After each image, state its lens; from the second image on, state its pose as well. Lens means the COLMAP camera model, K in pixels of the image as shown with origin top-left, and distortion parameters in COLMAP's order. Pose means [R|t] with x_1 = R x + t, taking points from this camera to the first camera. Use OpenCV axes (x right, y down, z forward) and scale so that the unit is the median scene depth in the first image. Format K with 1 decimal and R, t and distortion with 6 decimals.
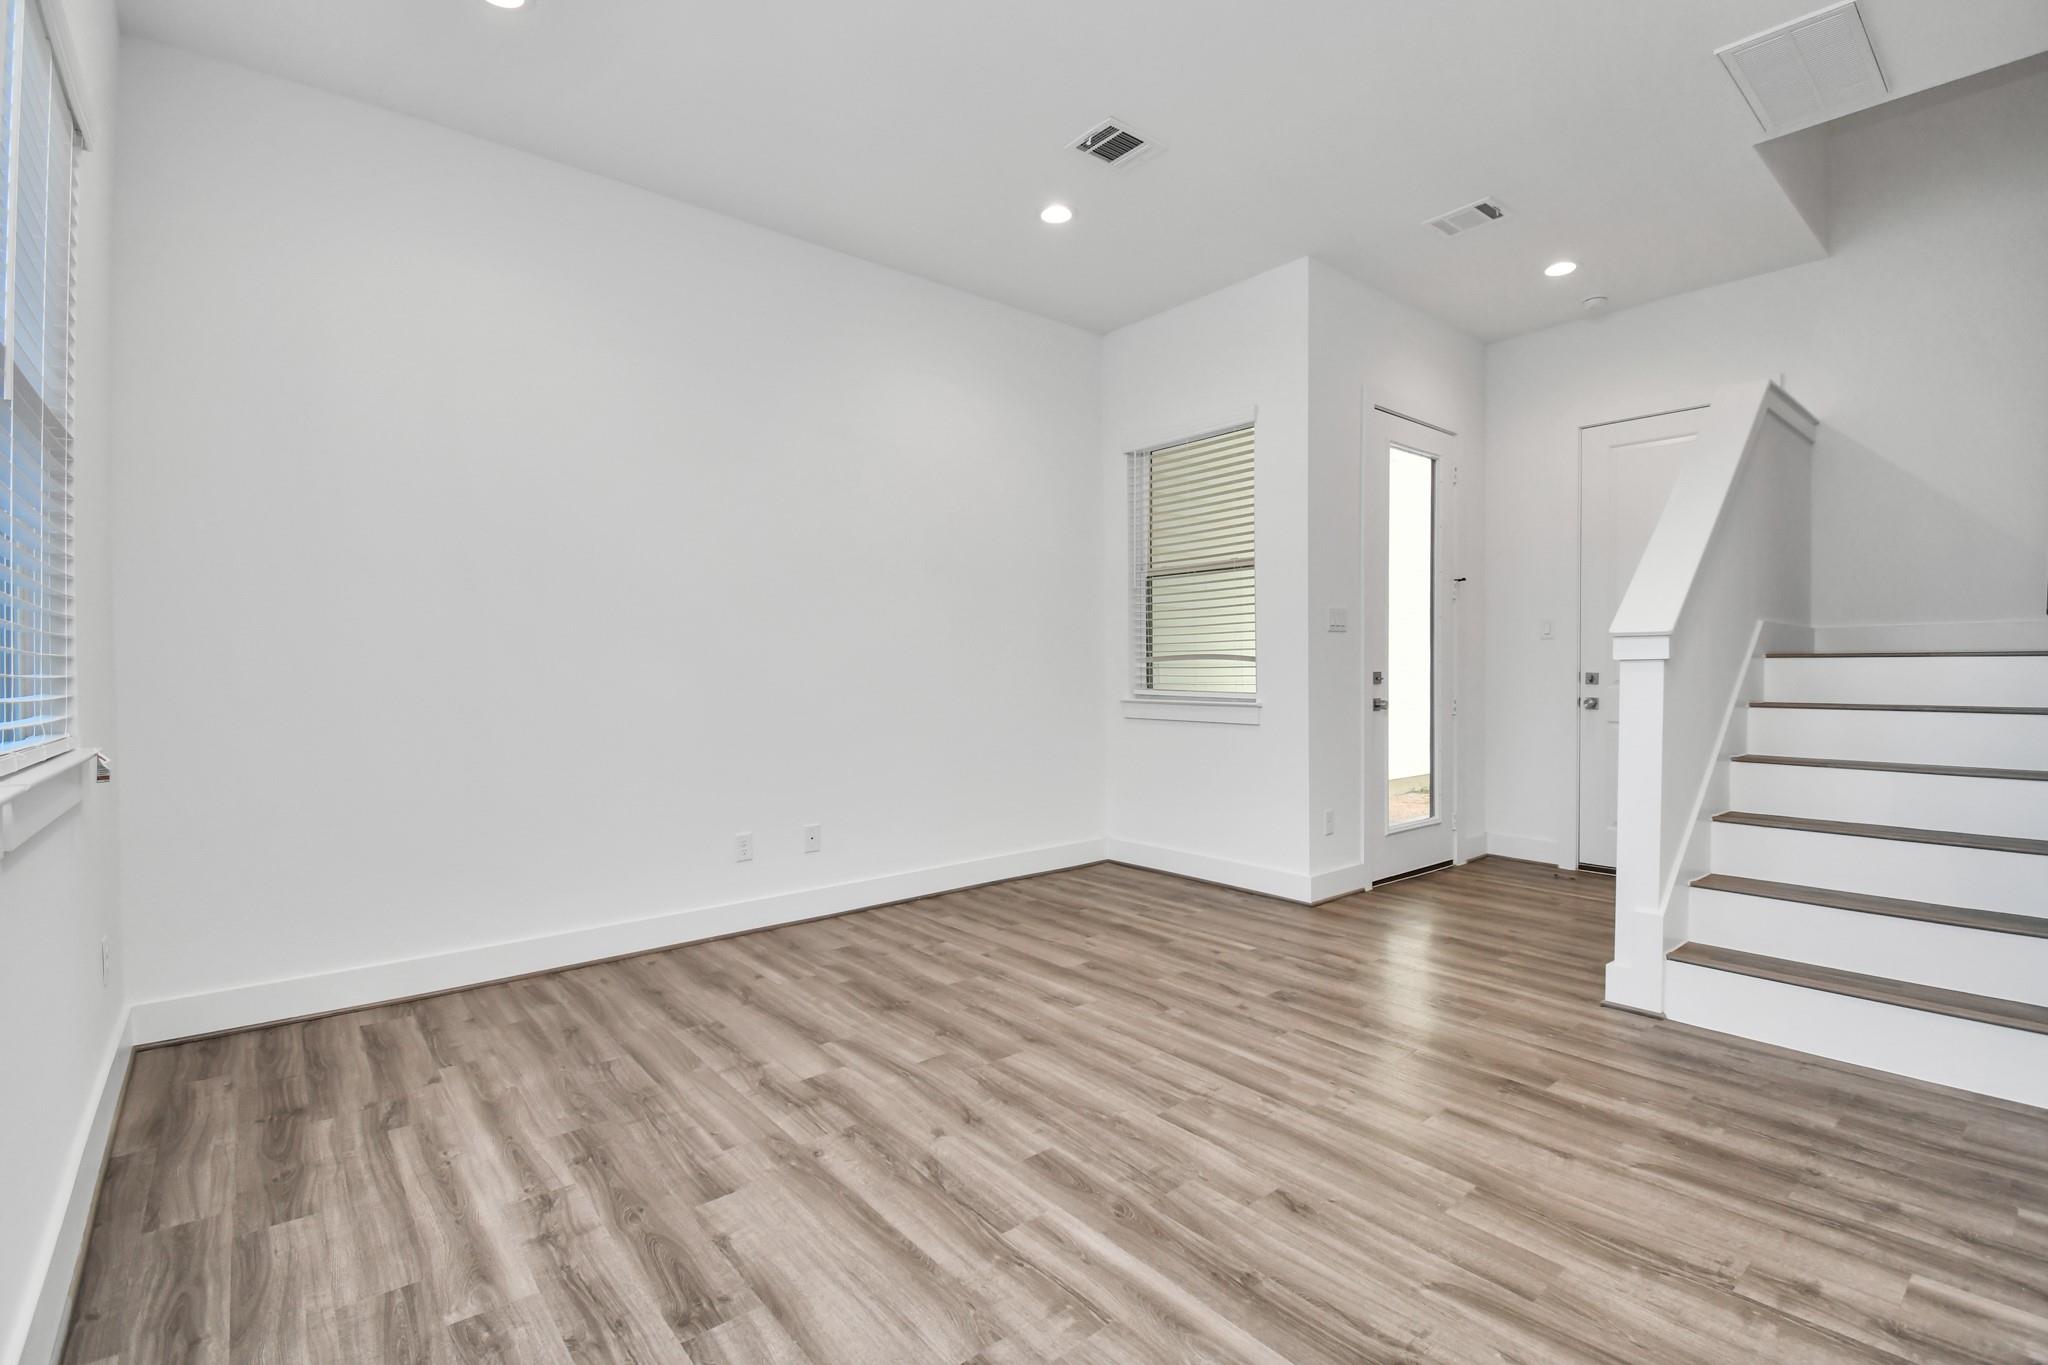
lens RADIAL K [[944.1, 0, 1024.0], [0, 944.1, 682.5], [0, 0, 1]] dist [0.026758, -0.028739]
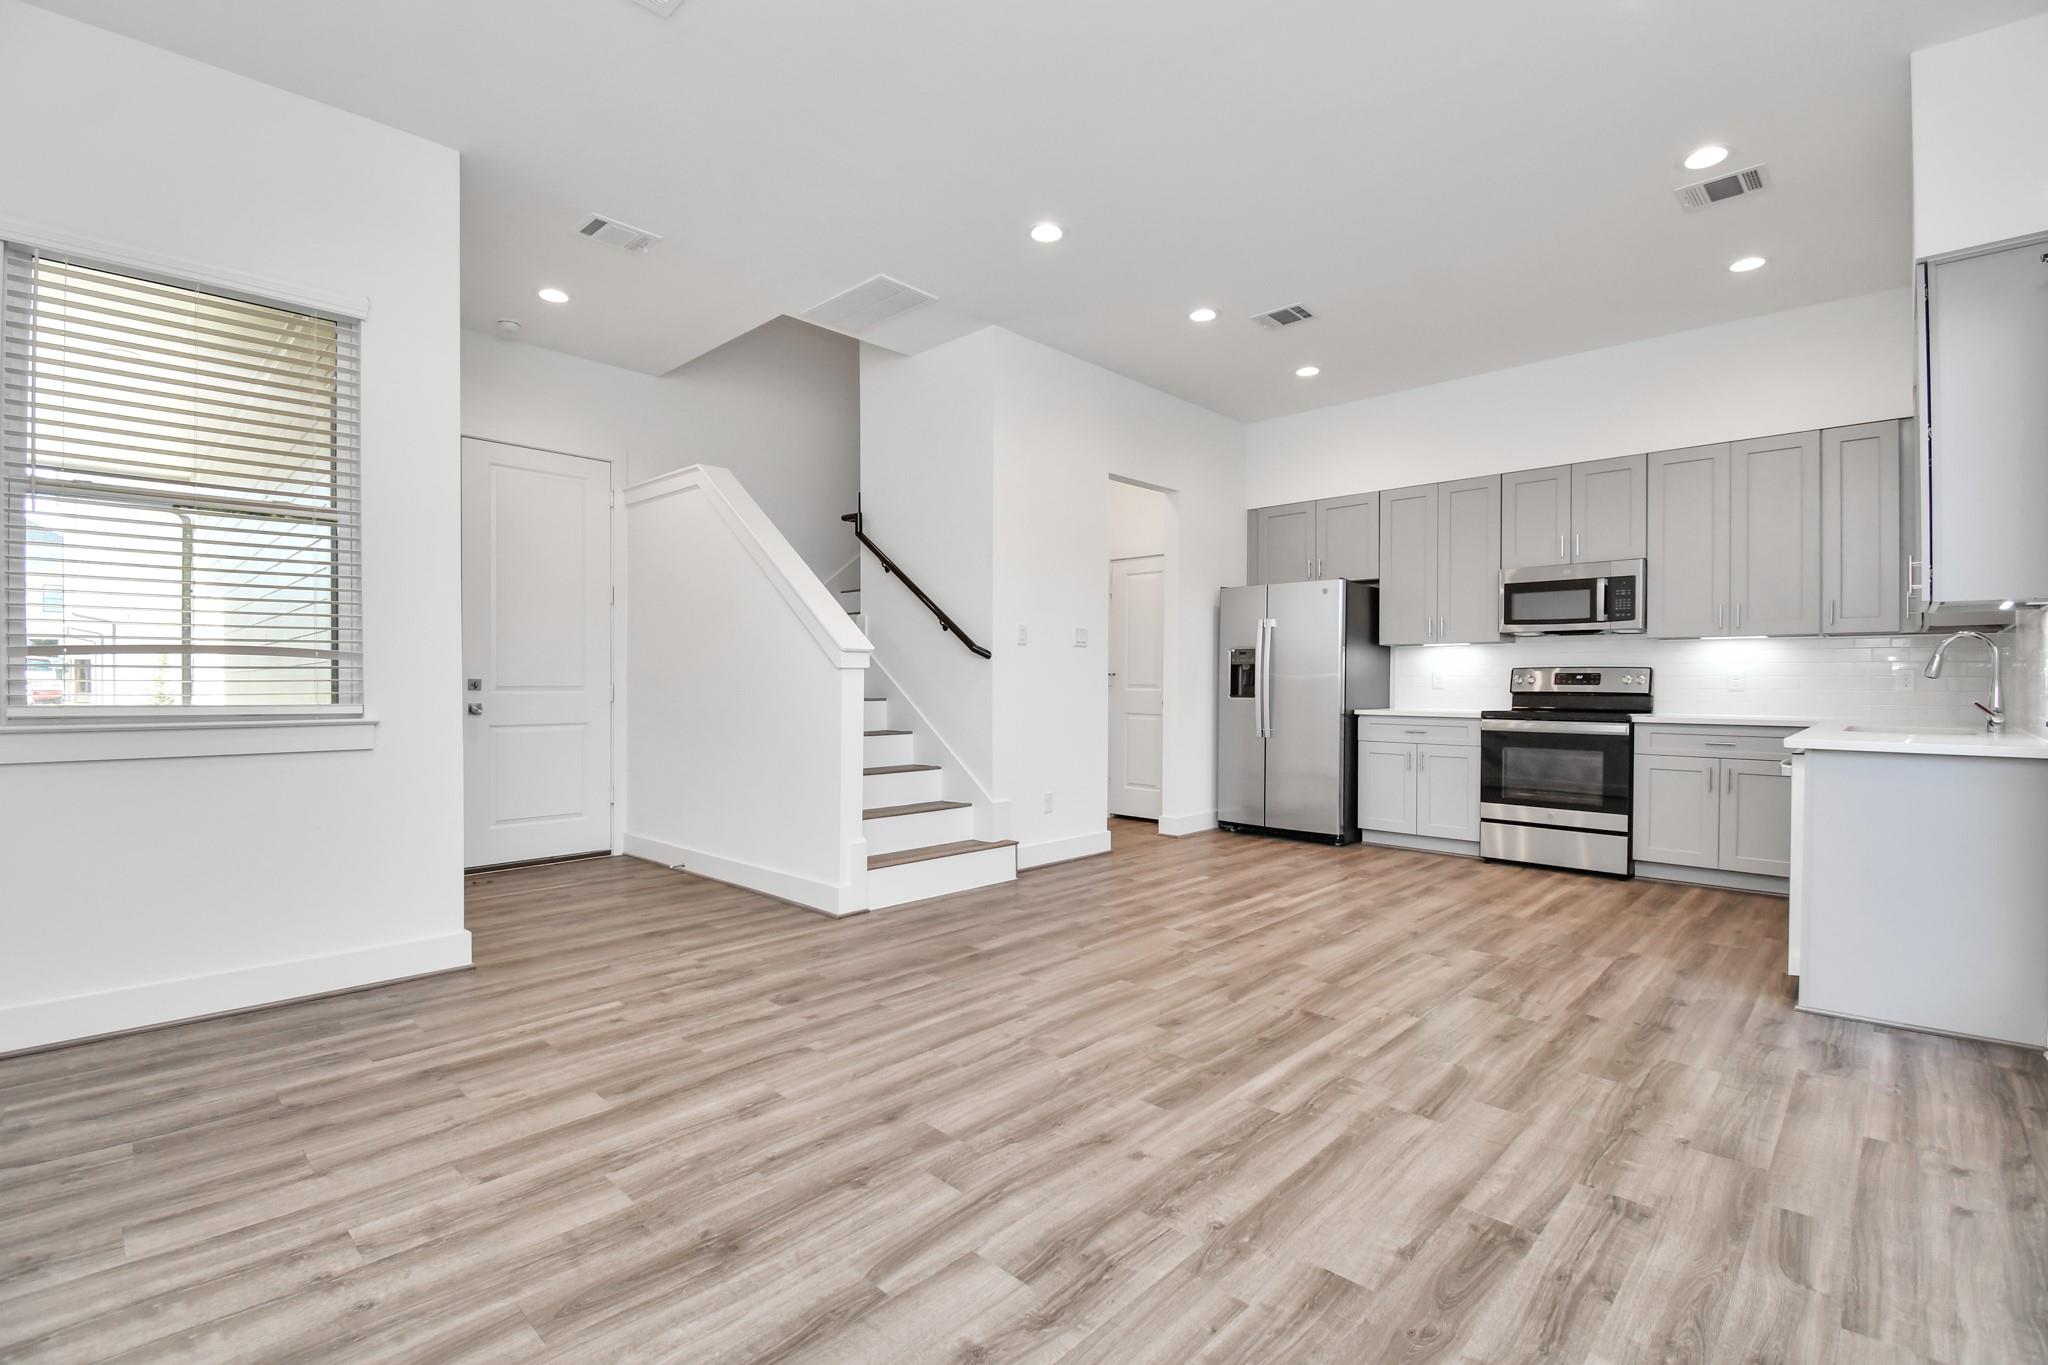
lens RADIAL K [[881.7, 0, 1024.0], [0, 881.7, 682.5], [0, 0, 1]] dist [0.019667, -0.022406]
pose [[-0.102346, 0.000653, 0.994749, -0.867486], [0.013021, 0.999915, 0.000683, 0.002082], [-0.994664, 0.013023, -0.102346, 1.088265]]
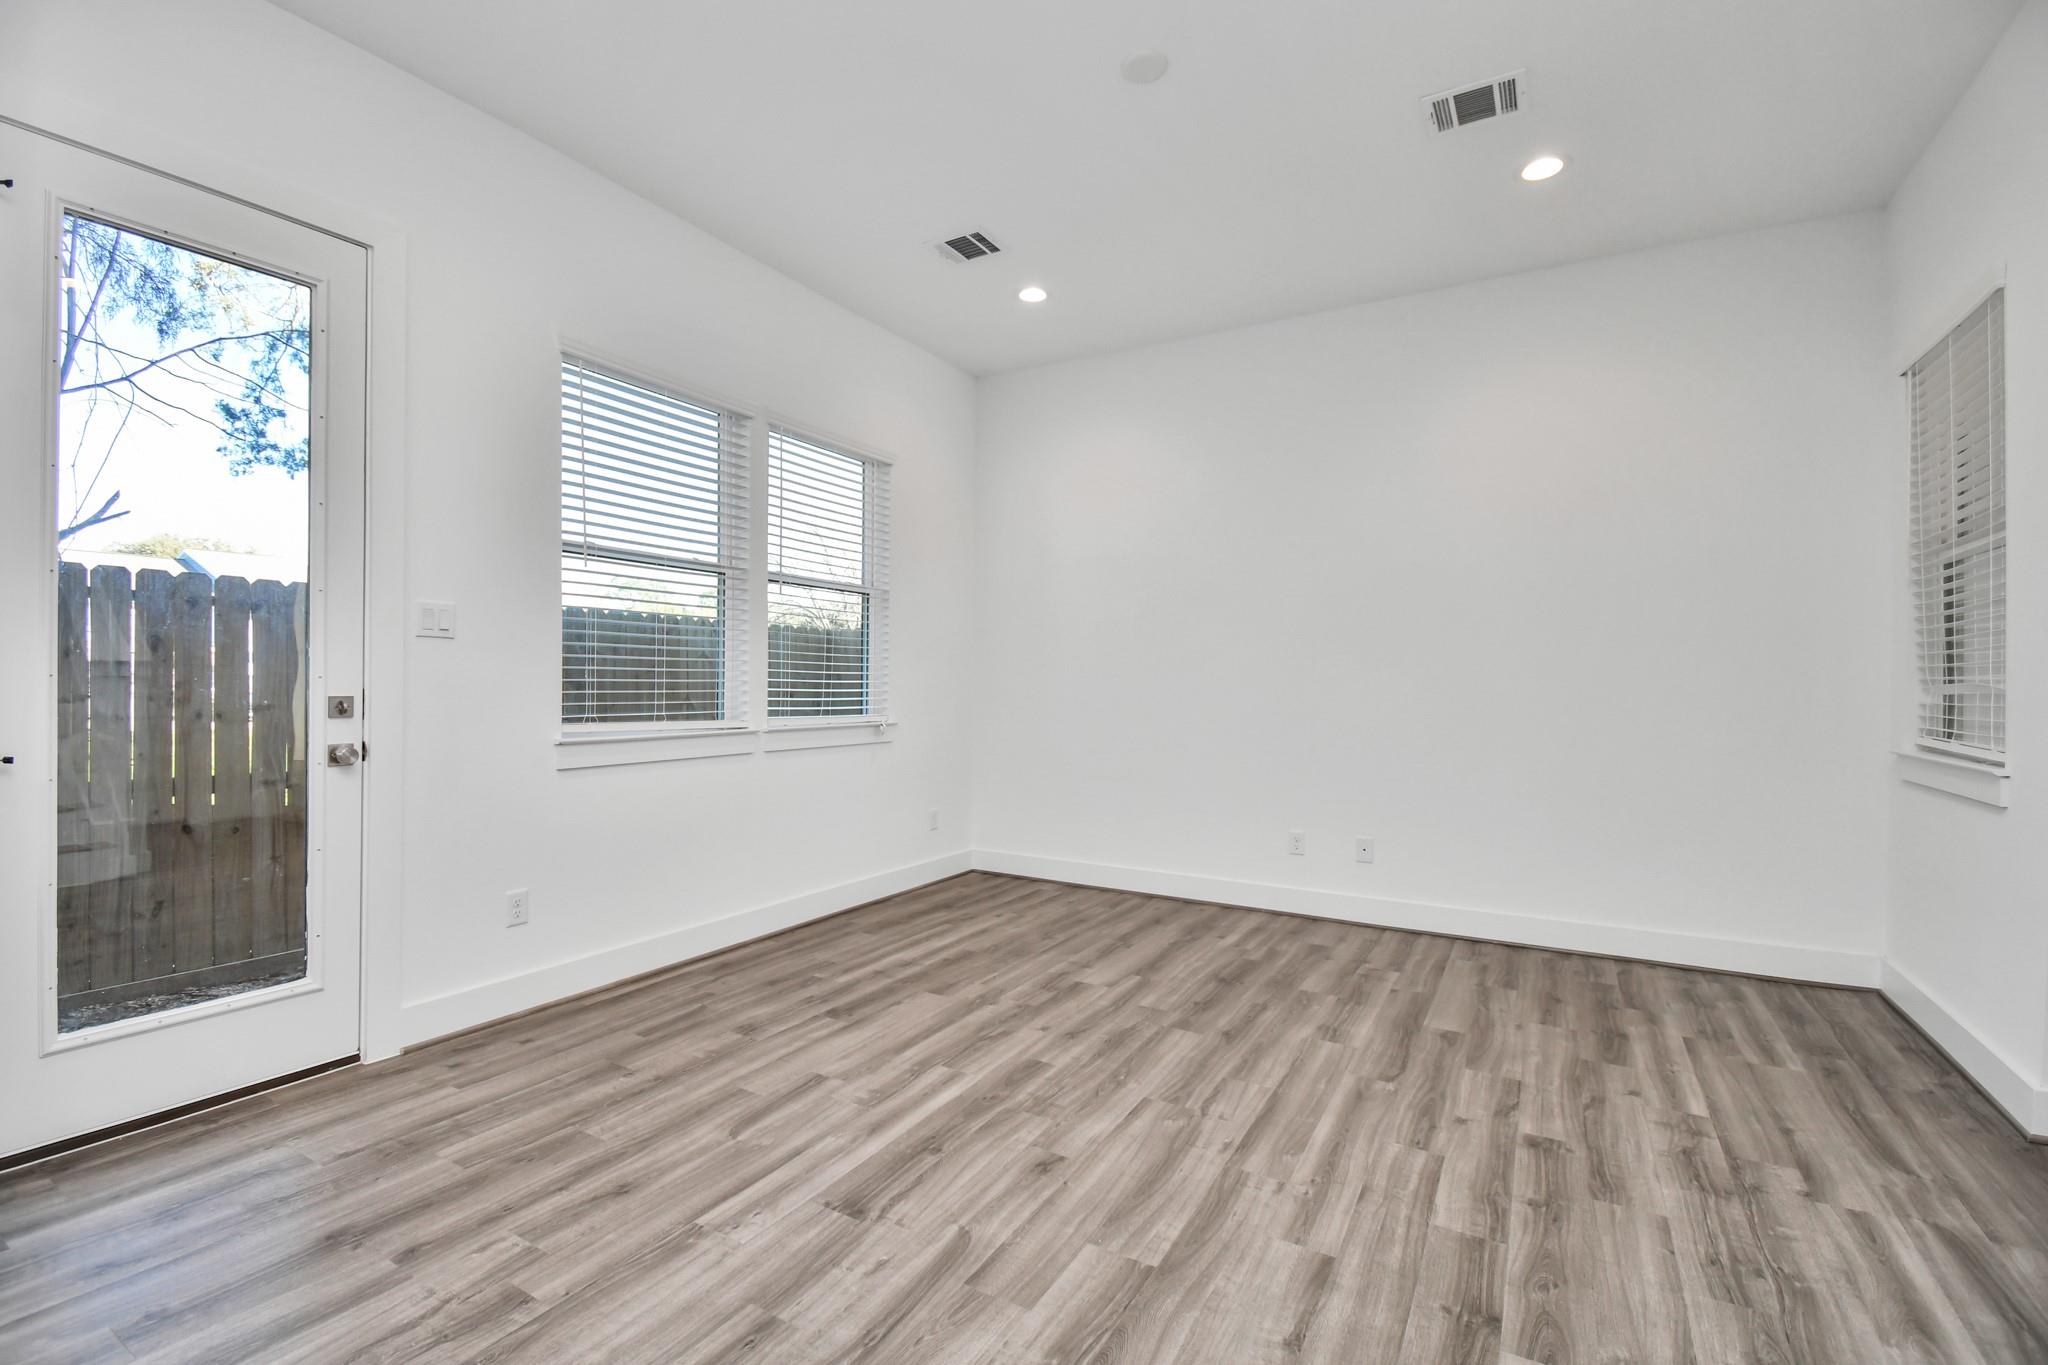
lens RADIAL K [[881.7, 0, 1024.0], [0, 881.7, 682.5], [0, 0, 1]] dist [0.019667, -0.022406]
pose [[0.339896, 0.008016, -0.940429, 1.022460], [-0.025990, 0.999662, -0.000873, -0.031591], [0.940104, 0.024738, 0.339990, 0.468237]]
